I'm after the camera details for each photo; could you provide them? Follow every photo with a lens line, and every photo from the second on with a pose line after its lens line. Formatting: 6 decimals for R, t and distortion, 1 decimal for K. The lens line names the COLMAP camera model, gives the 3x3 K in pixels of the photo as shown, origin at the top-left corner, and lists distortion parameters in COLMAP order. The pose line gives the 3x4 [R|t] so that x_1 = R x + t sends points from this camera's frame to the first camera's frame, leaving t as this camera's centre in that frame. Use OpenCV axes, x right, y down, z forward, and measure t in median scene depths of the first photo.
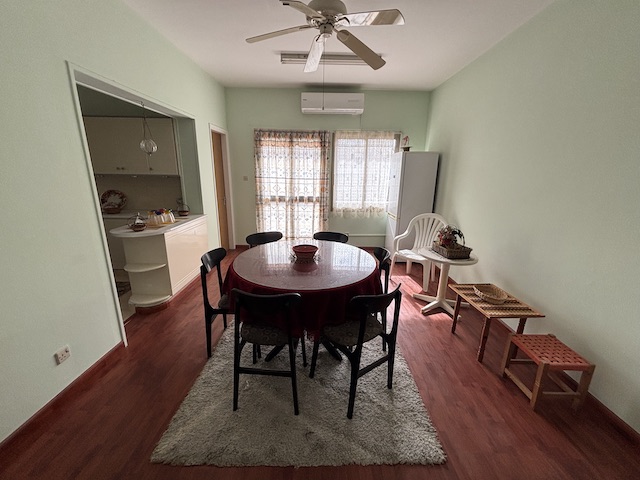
lens RADIAL K [[258.3, 0, 320.7], [0, 258.3, 237.7], [0, 0, 1]] dist [-0.000220, -0.000880]
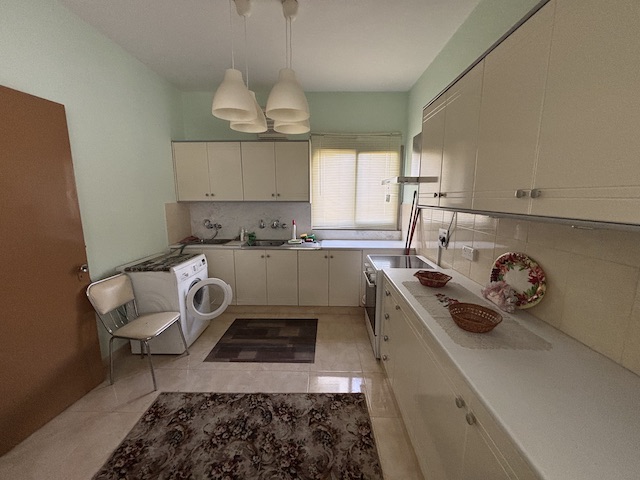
lens RADIAL K [[258.3, 0, 319.3], [0, 258.3, 238.5], [0, 0, 1]] dist [-0.000220, -0.000880]
pose [[-0.030679, 0.147957, -0.988518, -0.384365], [-0.253520, 0.955491, 0.150882, -0.162671], [0.966844, 0.255238, 0.008197, 0.621763]]
